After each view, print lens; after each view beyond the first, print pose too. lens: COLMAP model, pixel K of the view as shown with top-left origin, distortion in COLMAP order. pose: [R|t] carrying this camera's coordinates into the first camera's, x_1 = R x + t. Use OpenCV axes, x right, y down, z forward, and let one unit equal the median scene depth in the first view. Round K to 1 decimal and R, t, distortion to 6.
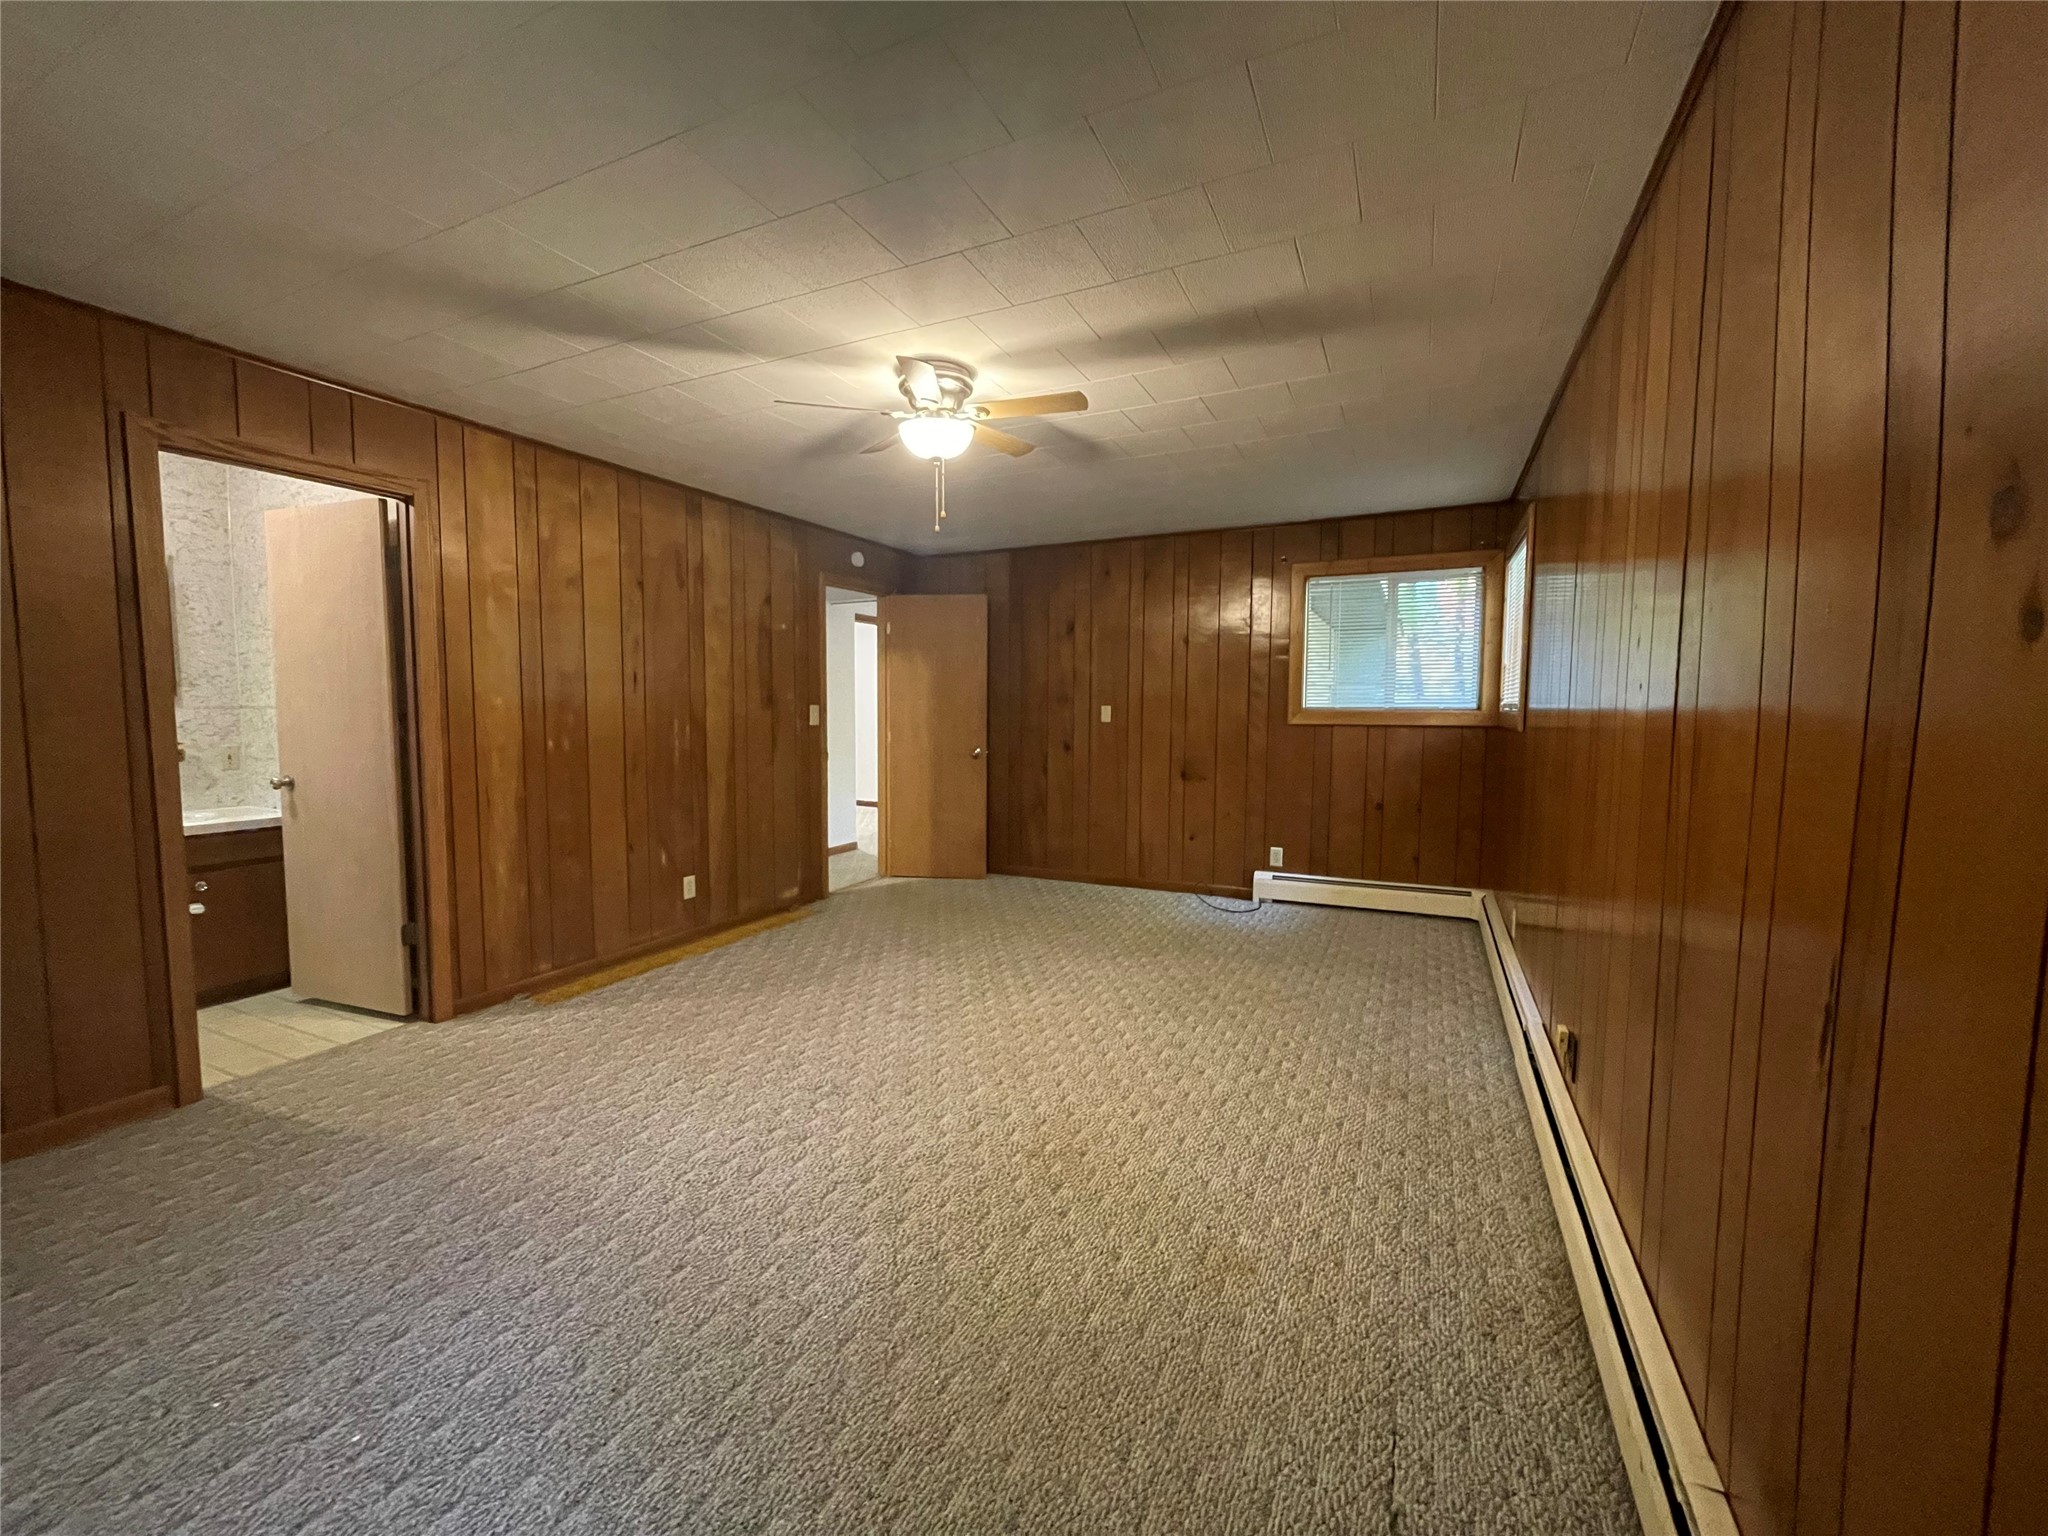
lens RADIAL K [[827.0, 0, 1021.9], [0, 827.0, 765.3], [0, 0, 1]] dist [-0.002014, -0.000218]
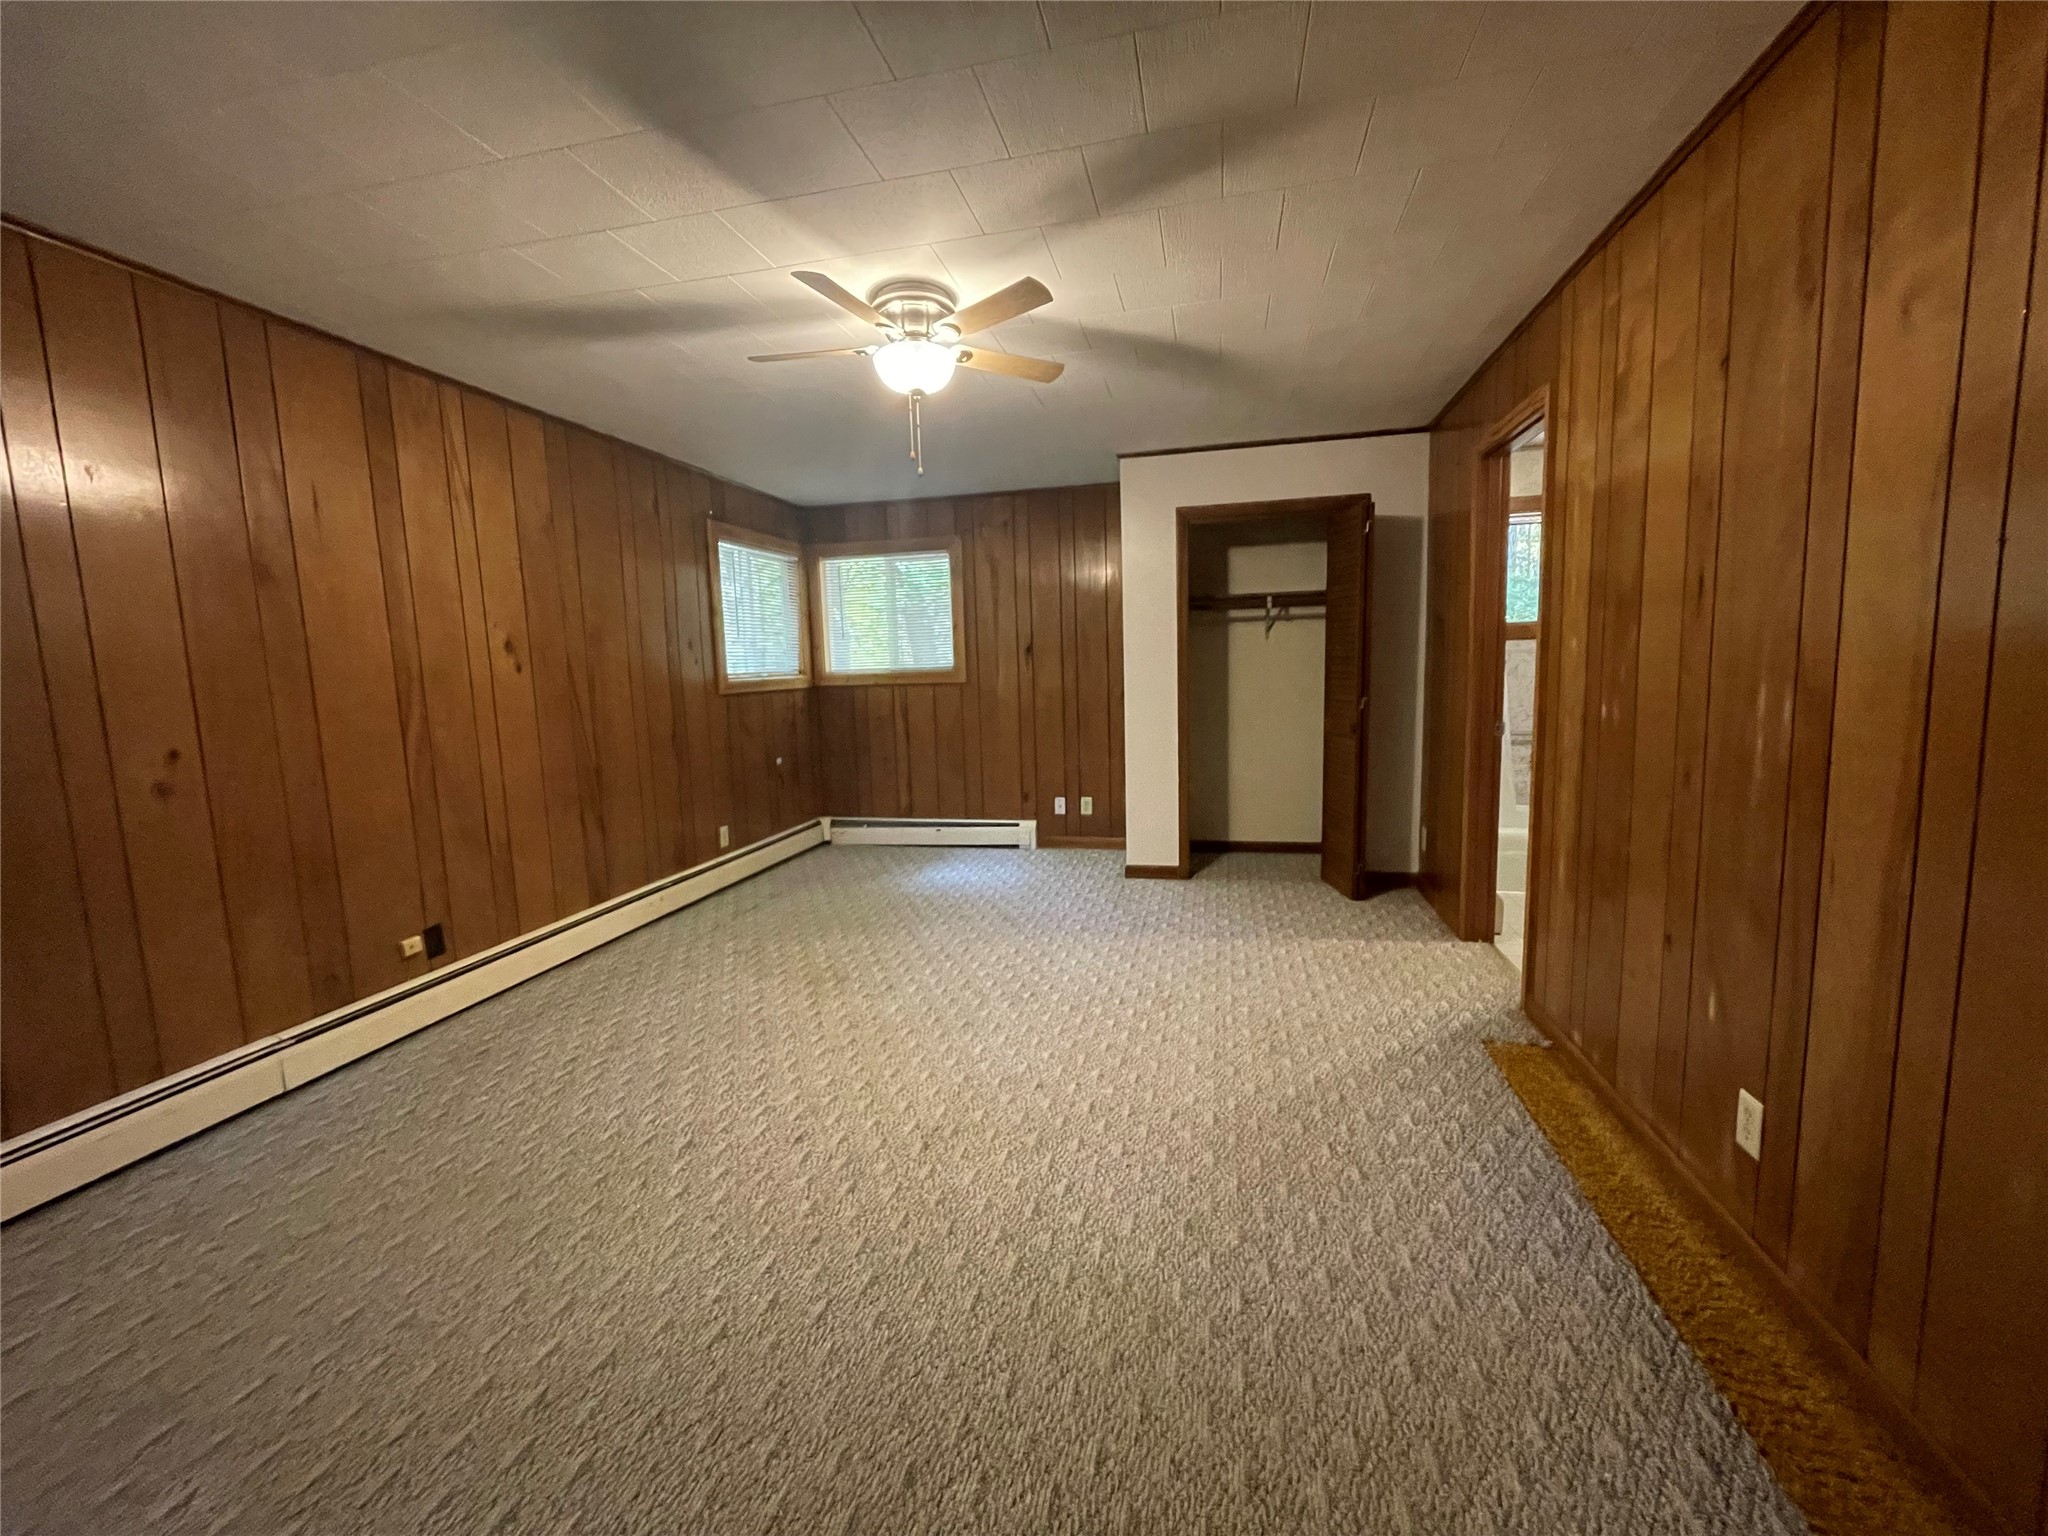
lens RADIAL K [[827.0, 0, 1021.9], [0, 827.0, 765.3], [0, 0, 1]] dist [-0.002014, -0.000218]
pose [[-0.976047, 0.052609, -0.211101, -0.002450], [0.011669, 0.981585, 0.190669, -0.119919], [0.217245, 0.183639, -0.958687, 1.660569]]
